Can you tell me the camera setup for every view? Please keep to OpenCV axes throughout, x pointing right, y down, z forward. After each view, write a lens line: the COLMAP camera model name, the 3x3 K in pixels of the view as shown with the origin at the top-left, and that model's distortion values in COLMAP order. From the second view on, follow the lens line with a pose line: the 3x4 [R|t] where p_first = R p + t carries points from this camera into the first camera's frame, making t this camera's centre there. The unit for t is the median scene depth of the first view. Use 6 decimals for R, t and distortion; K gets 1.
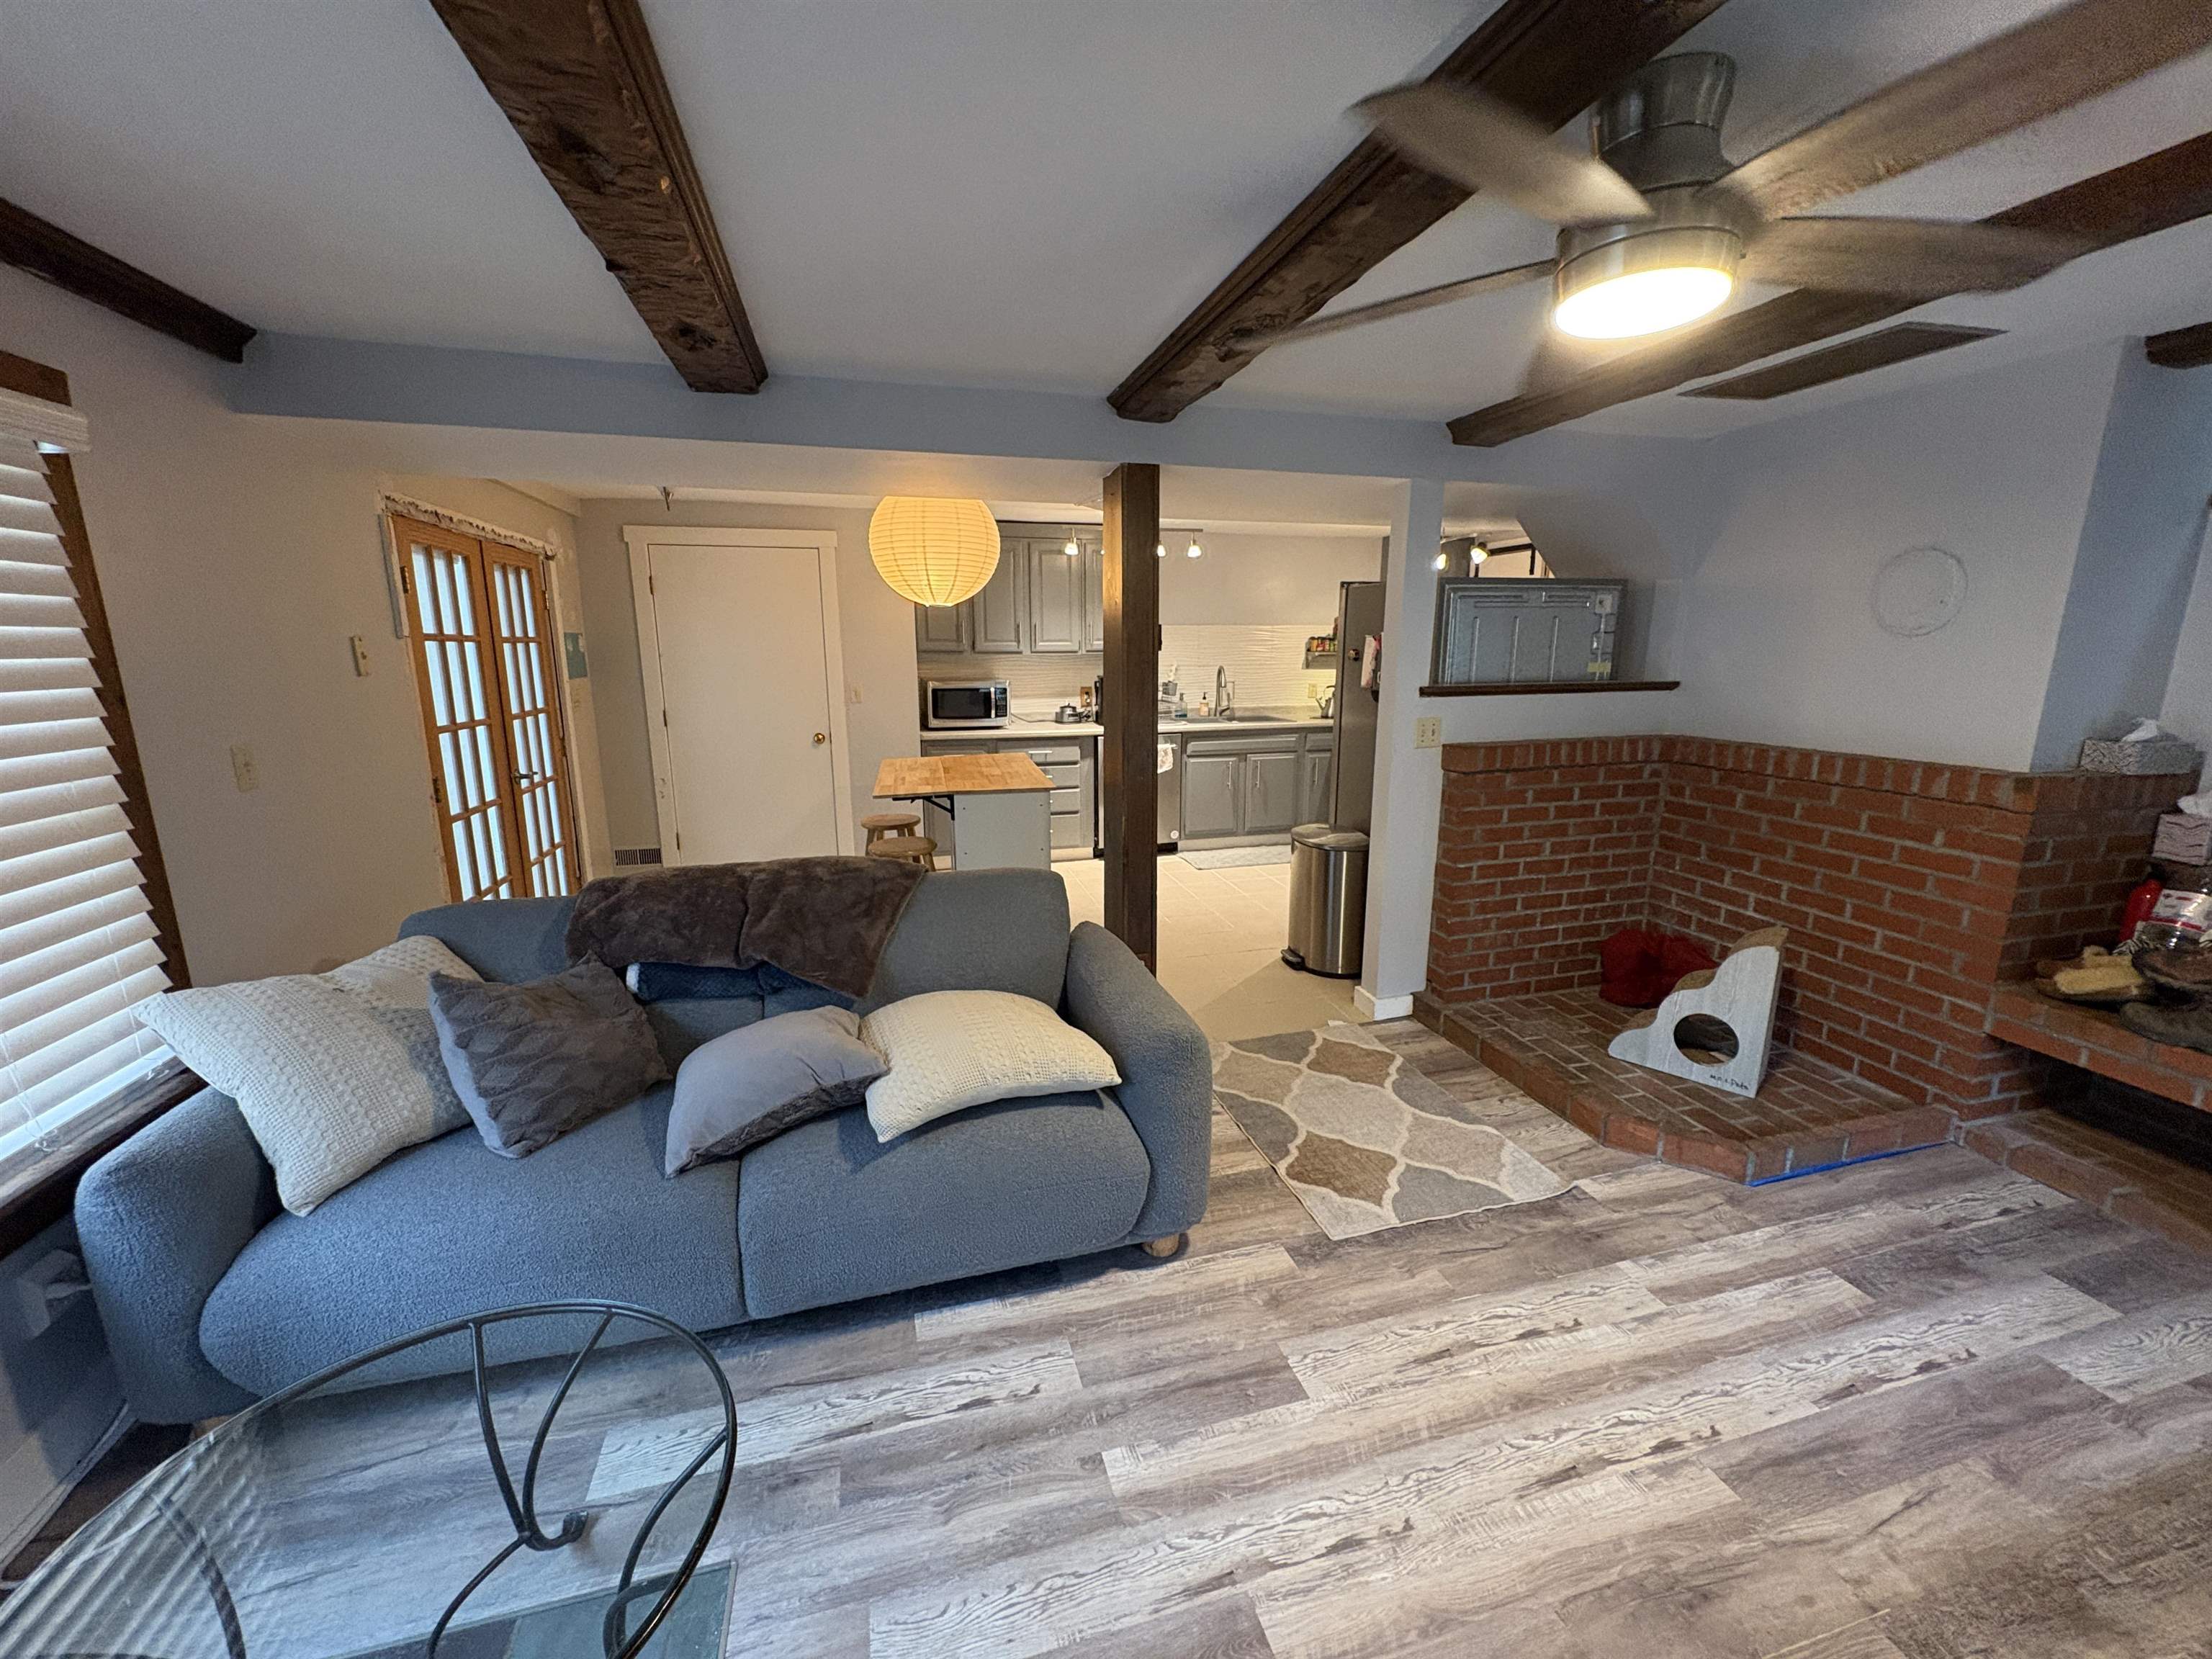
lens RADIAL K [[881.9, 0, 1105.5], [0, 881.9, 822.1], [0, 0, 1]] dist [-0.000039, 0.000576]
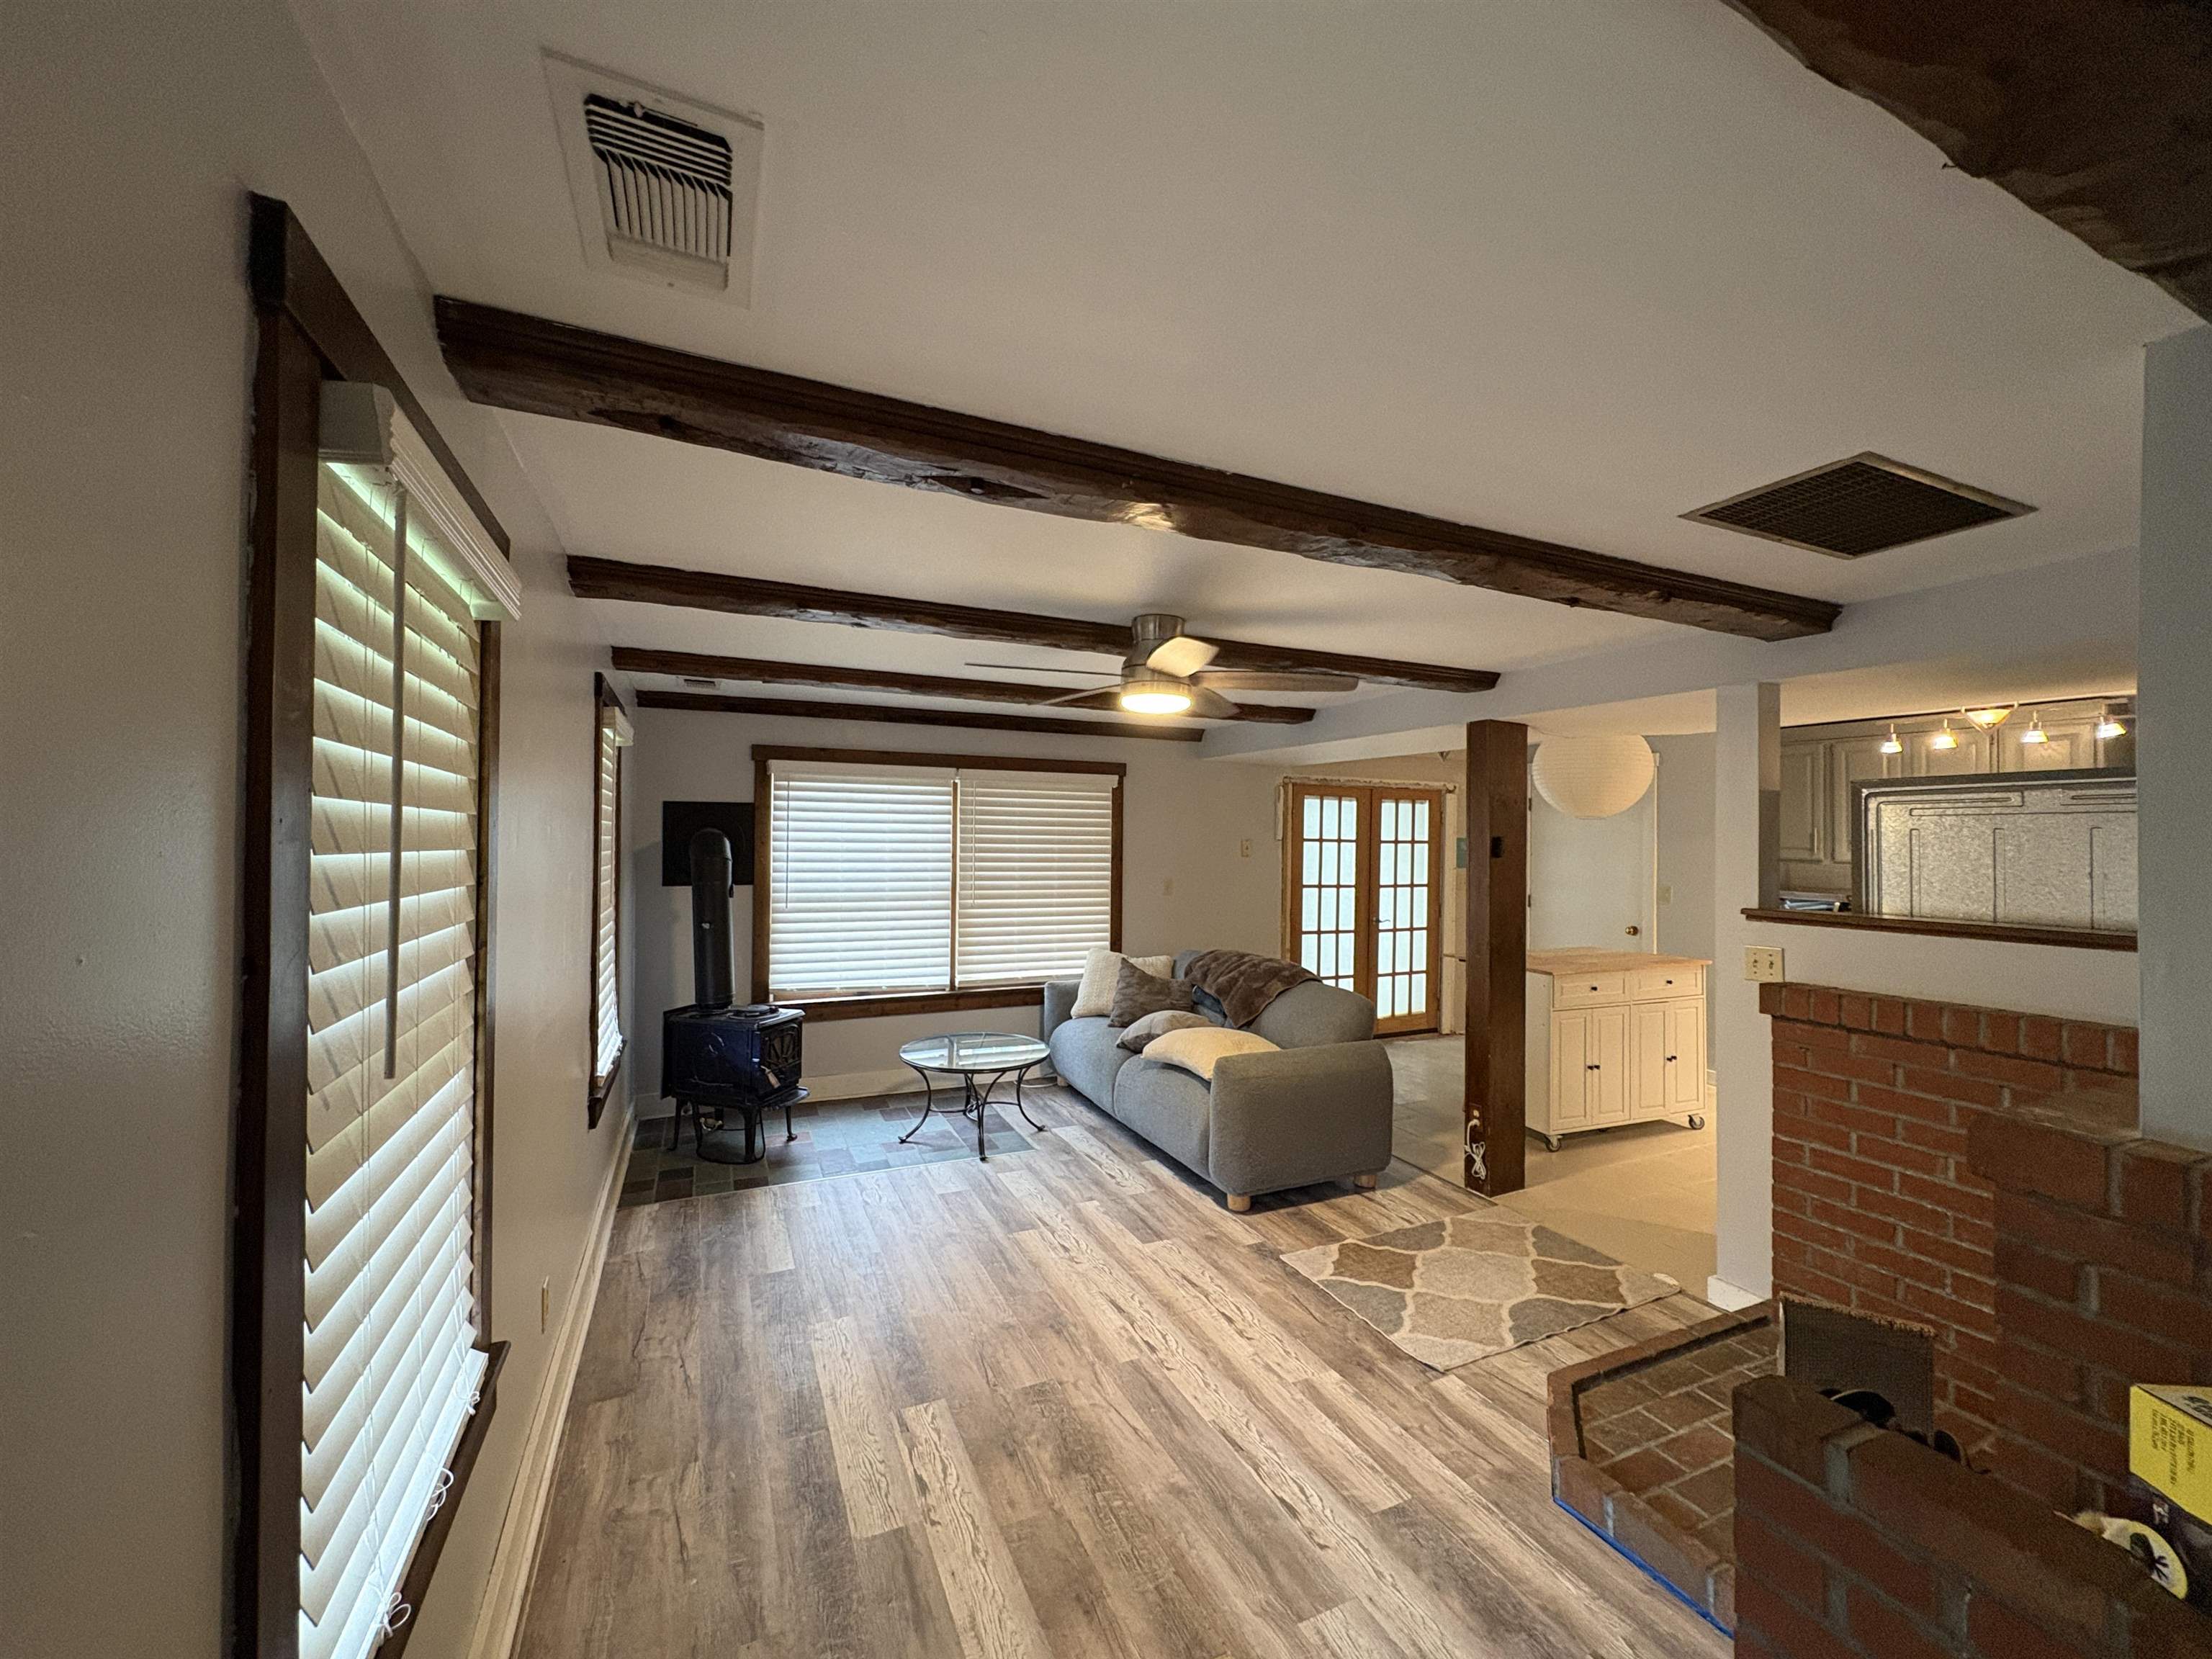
lens RADIAL K [[881.9, 0, 1104.0], [0, 881.9, 828.4], [0, 0, 1]] dist [-0.000039, 0.000576]
pose [[0.152692, -0.002400, -0.988271, 1.809528], [-0.208950, 0.977312, -0.034657, -0.110287], [0.965932, 0.211791, 0.148726, 0.397578]]
